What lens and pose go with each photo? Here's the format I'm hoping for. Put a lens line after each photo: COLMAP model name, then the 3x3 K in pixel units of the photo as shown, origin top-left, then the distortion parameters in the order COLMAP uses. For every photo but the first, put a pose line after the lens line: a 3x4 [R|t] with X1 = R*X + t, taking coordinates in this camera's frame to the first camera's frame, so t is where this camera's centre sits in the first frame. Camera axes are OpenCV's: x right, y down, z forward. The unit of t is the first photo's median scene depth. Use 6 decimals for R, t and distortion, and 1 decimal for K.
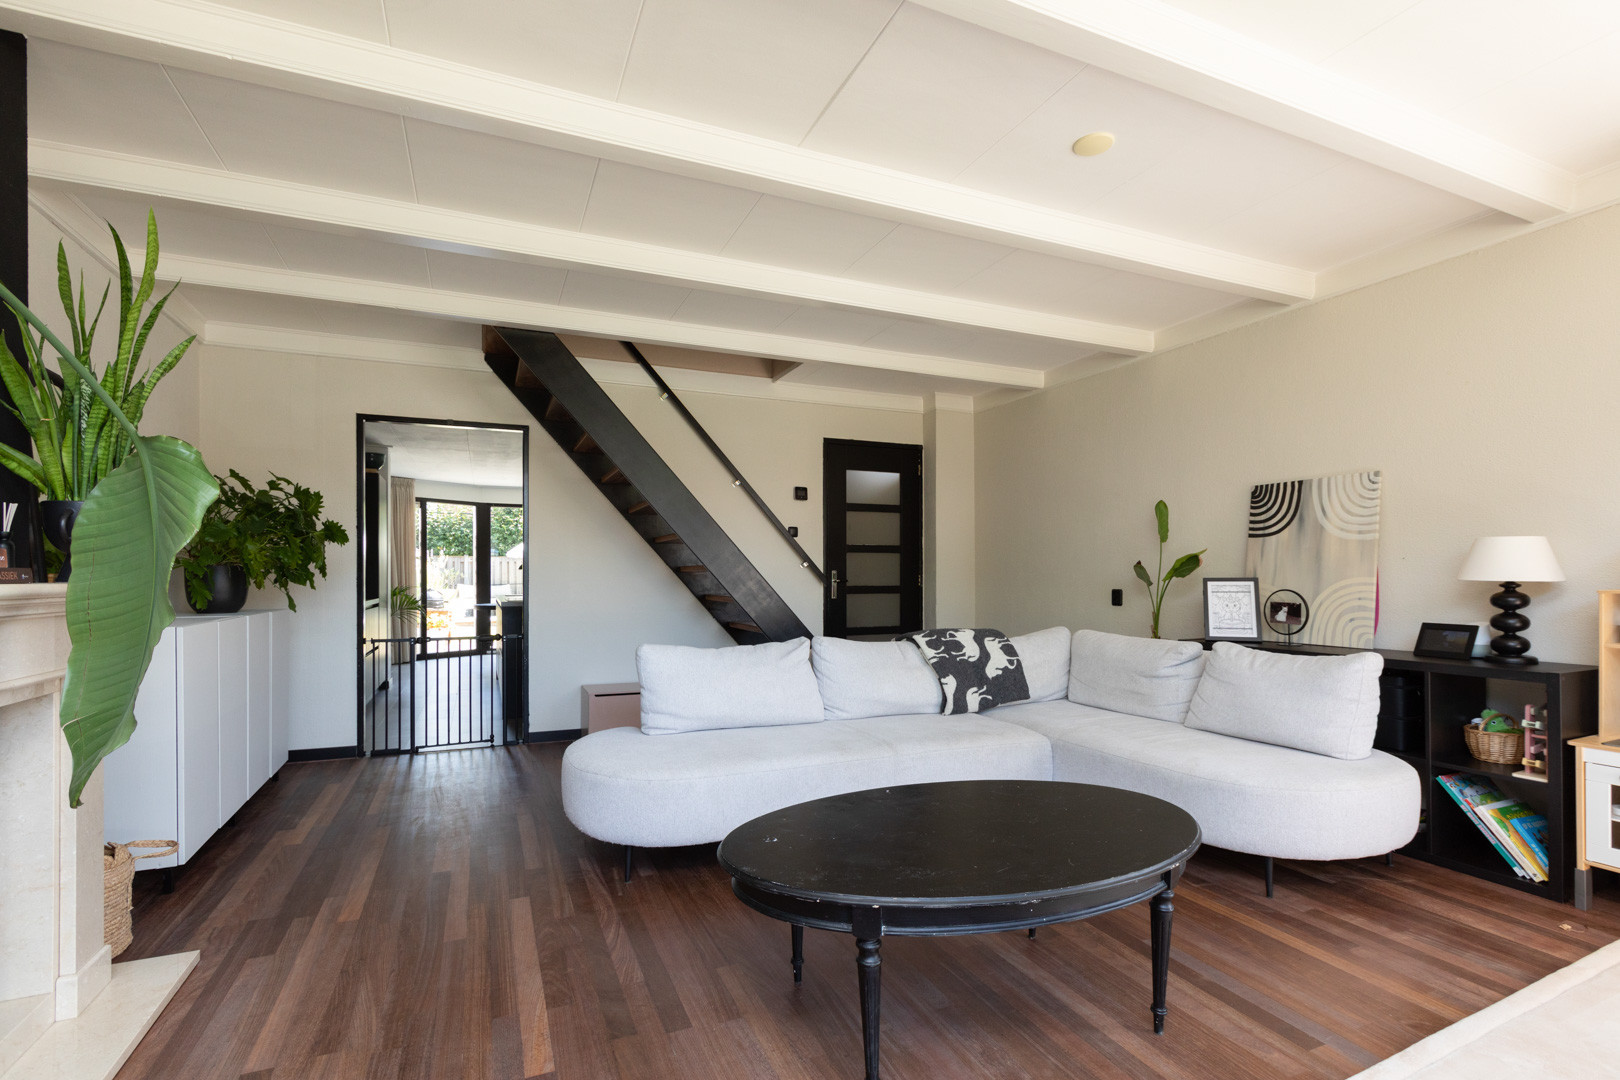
lens RADIAL K [[749.4, 0, 808.4], [0, 749.4, 573.7], [0, 0, 1]] dist [-0.001745, -0.000198]
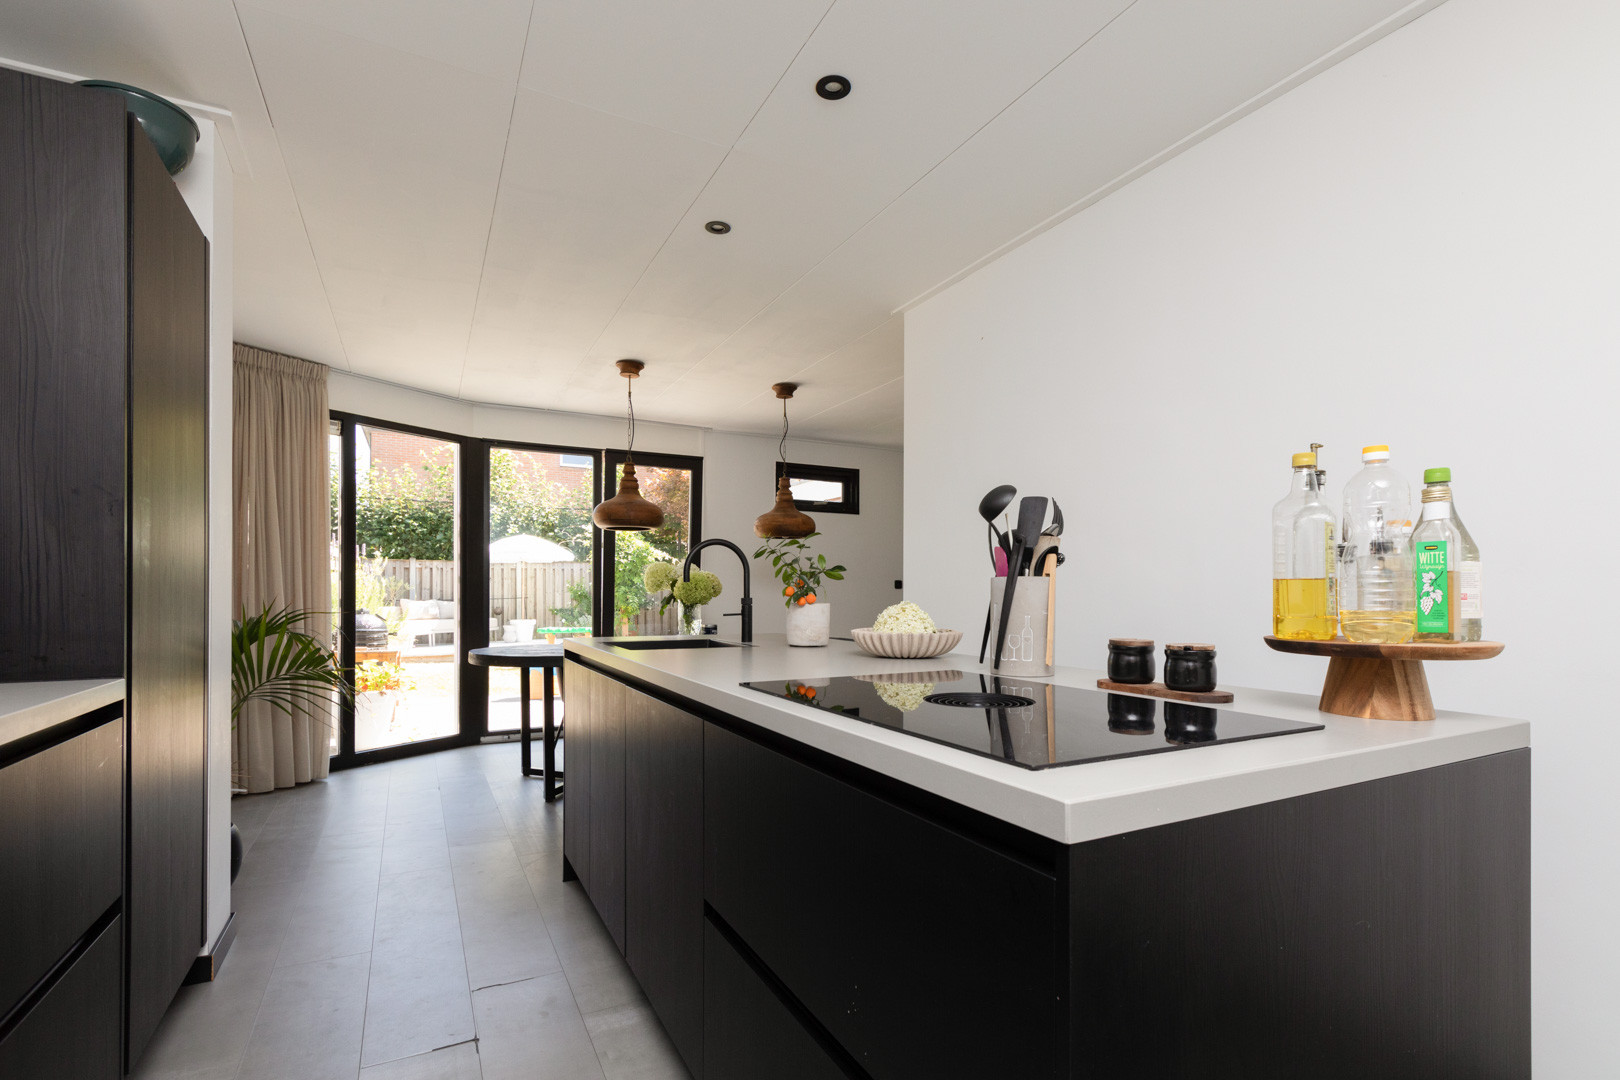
lens RADIAL K [[744.5, 0, 810.4], [0, 744.5, 591.1], [0, 0, 1]] dist [0.000694, 0.000000]
pose [[0.996933, 0.006852, 0.077963, -0.439118], [-0.007055, 0.999972, 0.002335, 0.006735], [-0.077944, -0.002878, 0.996954, 0.861555]]
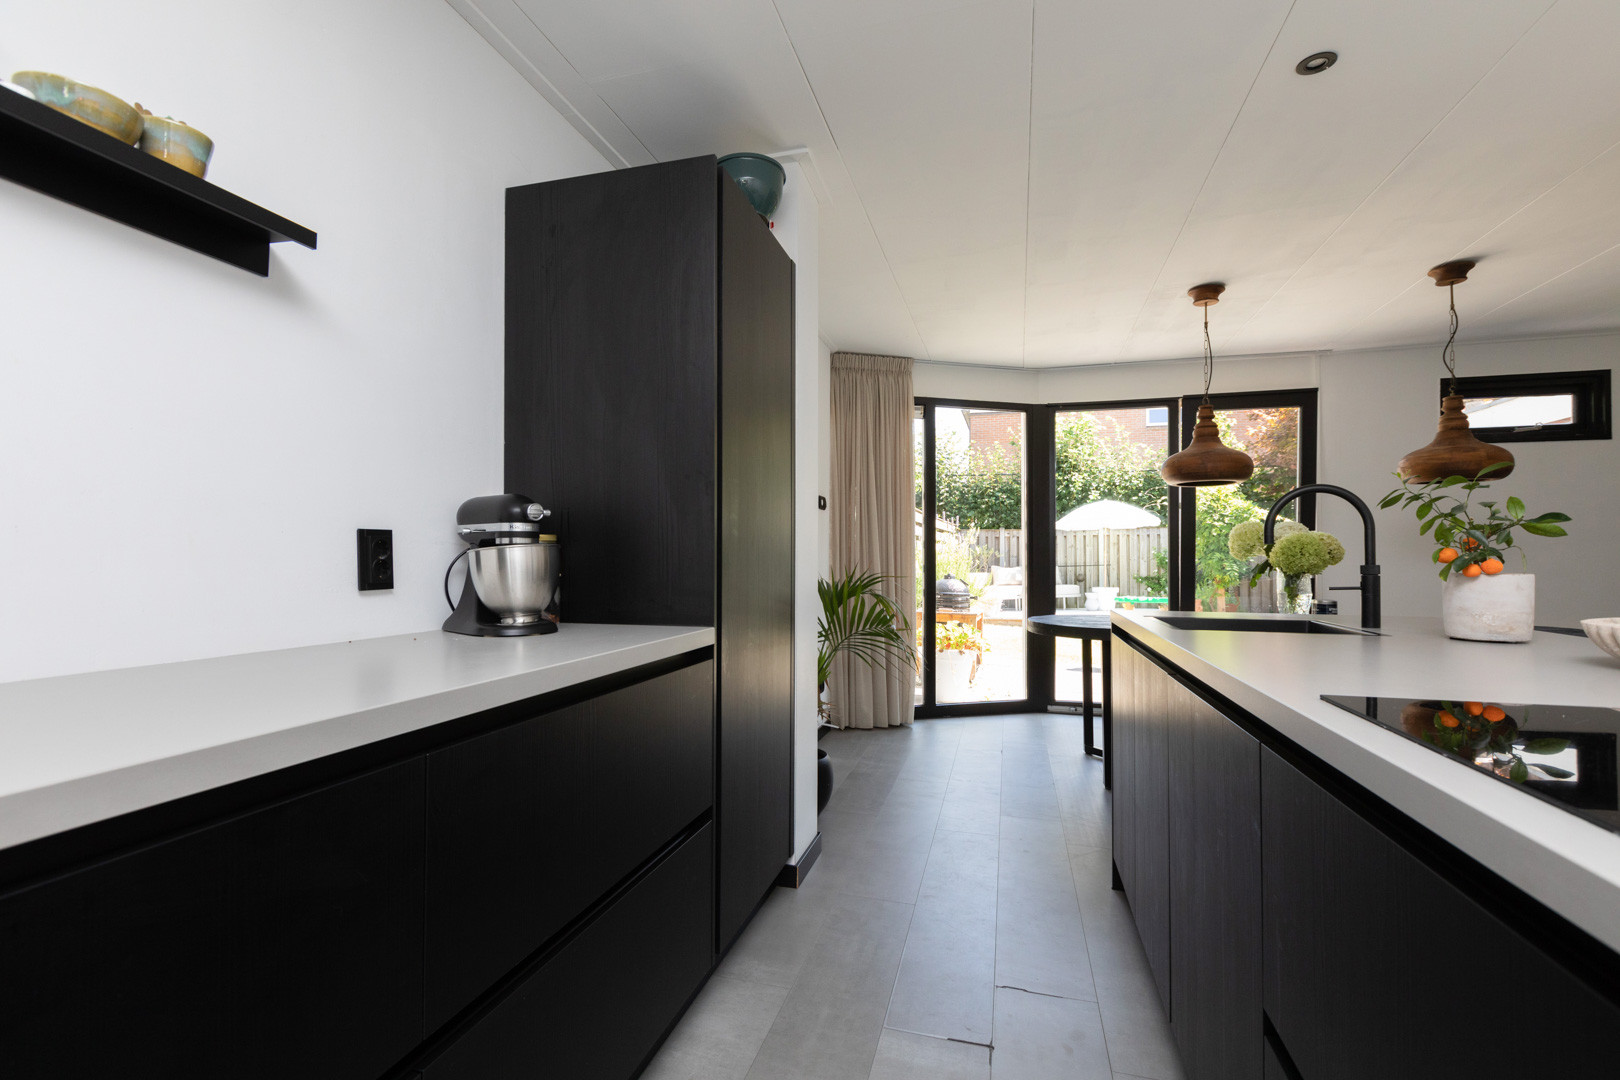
lens RADIAL K [[742.4, 0, 800.9], [0, 742.4, 547.1], [0, 0, 1]] dist [0.001588, 0.000210]
pose [[0.771650, -0.003616, -0.636037, -0.428193], [-0.002978, 0.999952, -0.009297, 0.008106], [0.636040, 0.009068, 0.771603, 0.914201]]
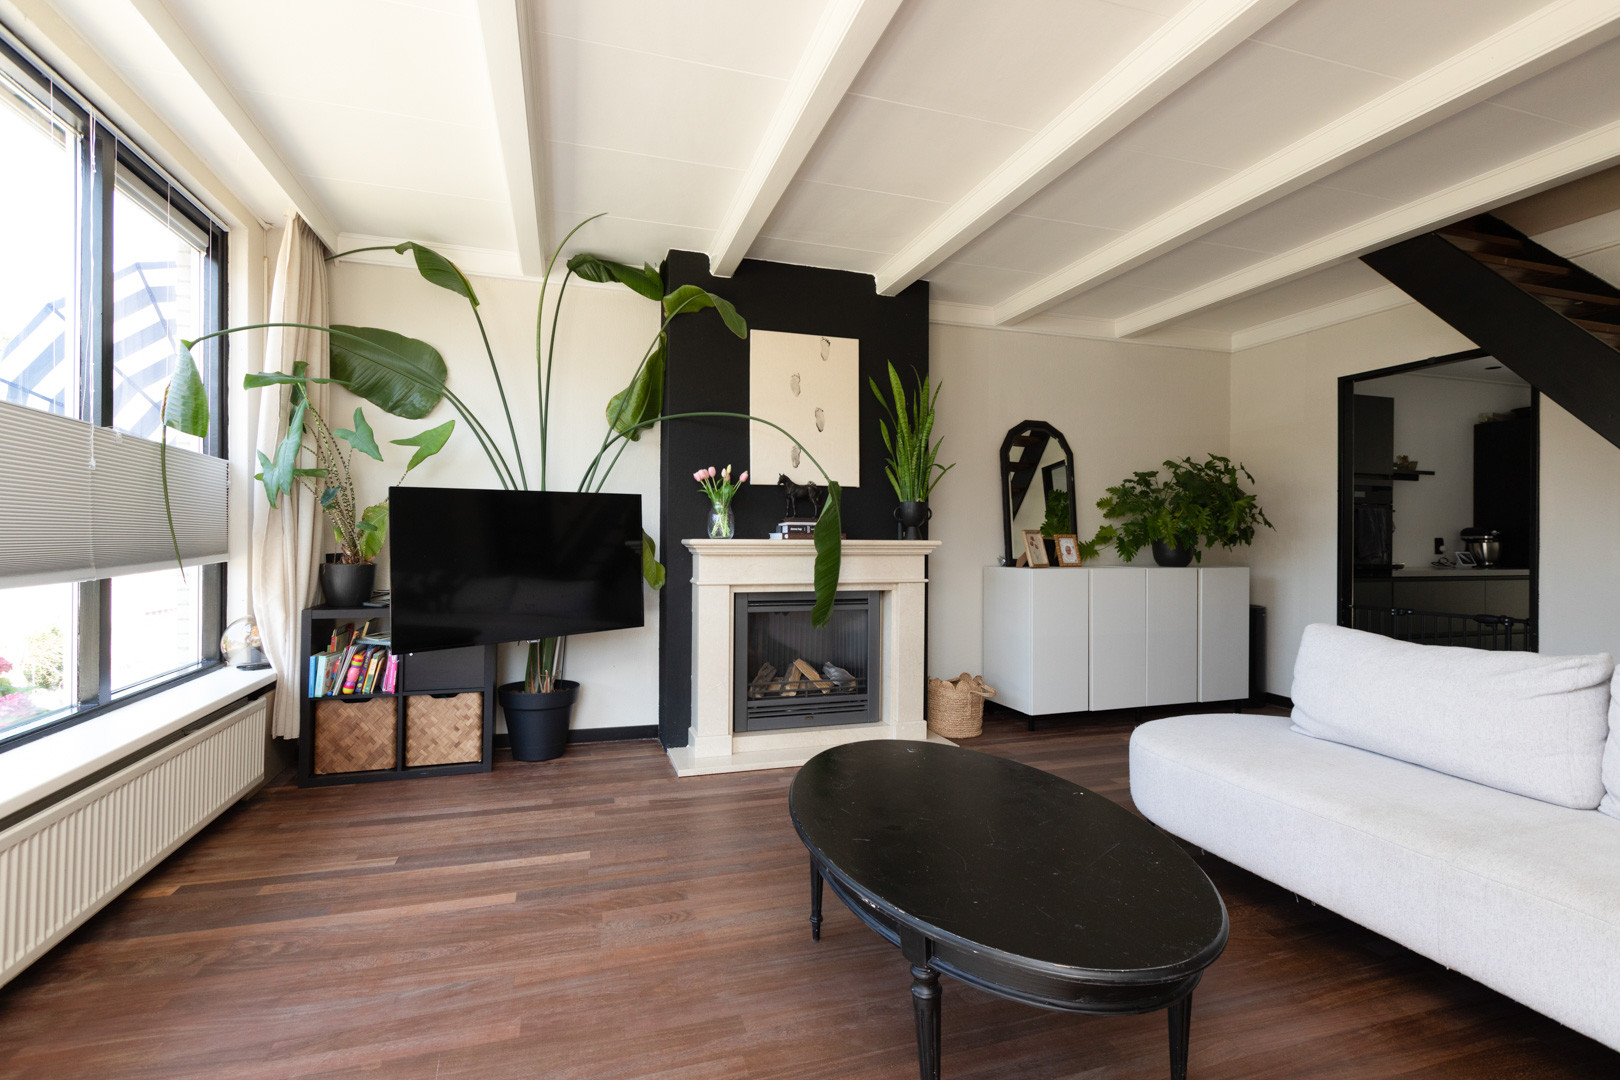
lens RADIAL K [[742.4, 0, 800.9], [0, 742.4, 547.1], [0, 0, 1]] dist [0.001588, 0.000210]
pose [[-0.107715, 0.015080, -0.994067, 0.360324], [-0.004159, 0.999869, 0.015618, 0.000762], [0.994173, 0.005817, -0.107639, 0.291244]]
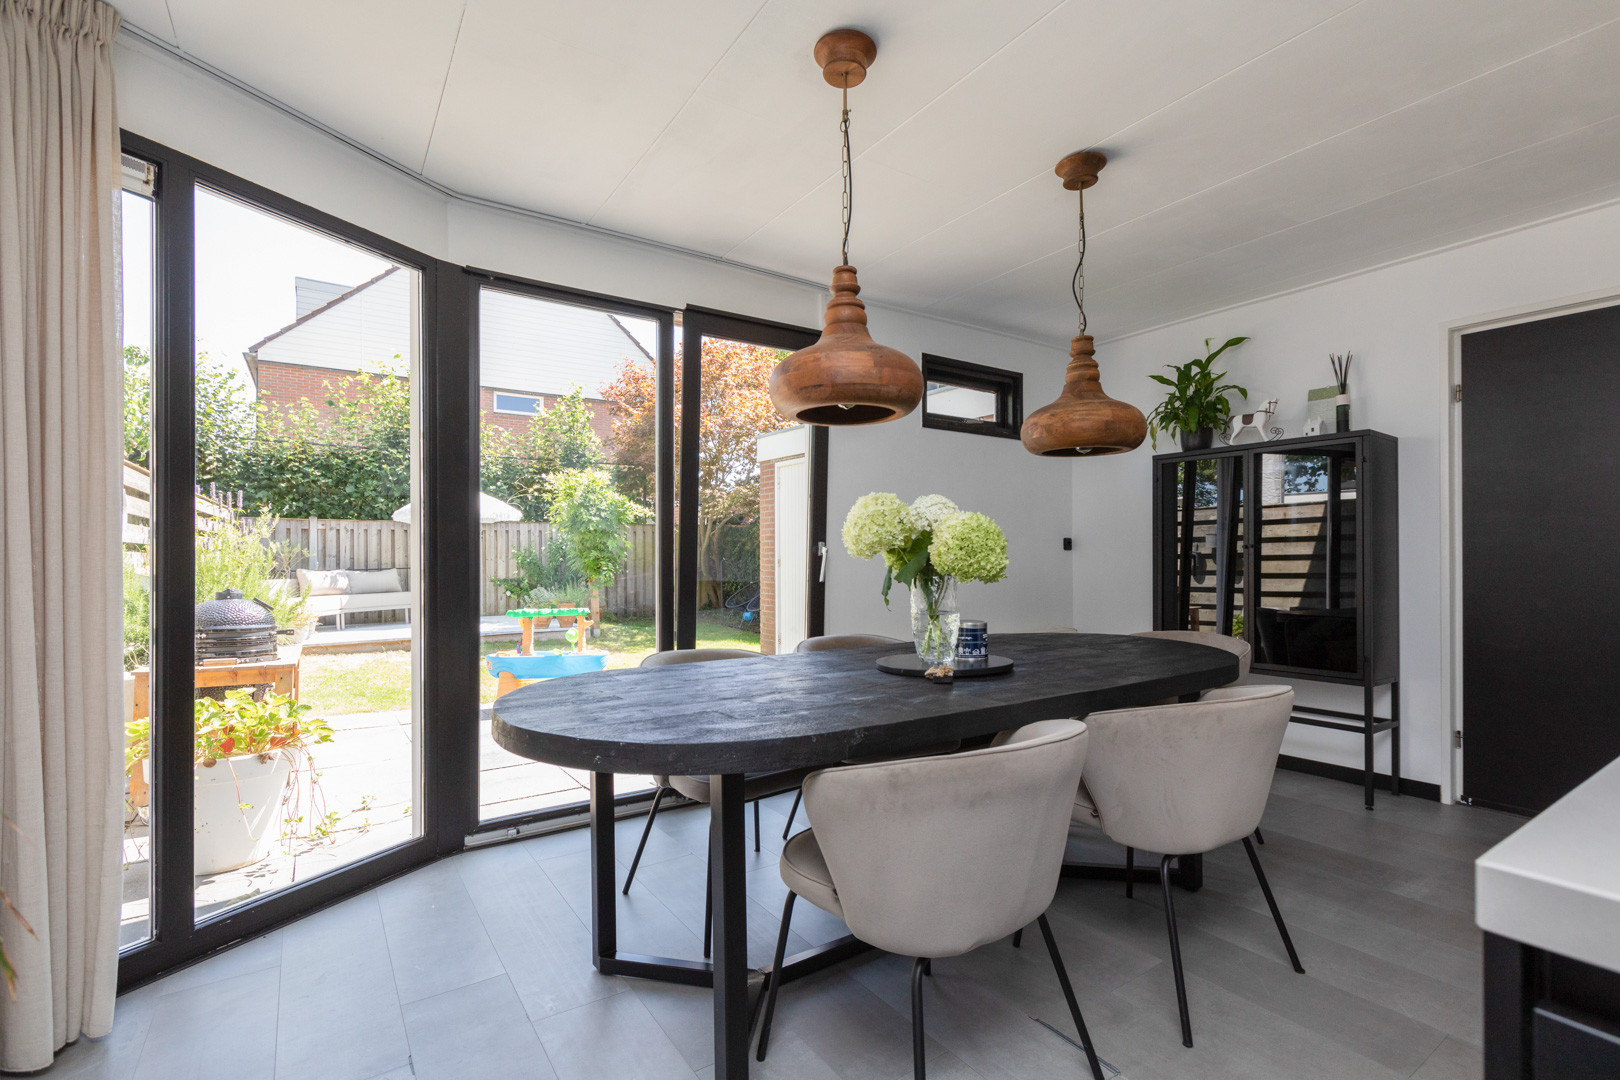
lens RADIAL K [[736.8, 0, 803.6], [0, 736.8, 551.7], [0, 0, 1]] dist [0.001389, 0.000417]
pose [[0.984186, 0.001528, 0.177130, -0.629610], [-0.000861, 0.999992, -0.003841, 0.009577], [-0.177134, 0.003627, 0.984180, 1.277110]]
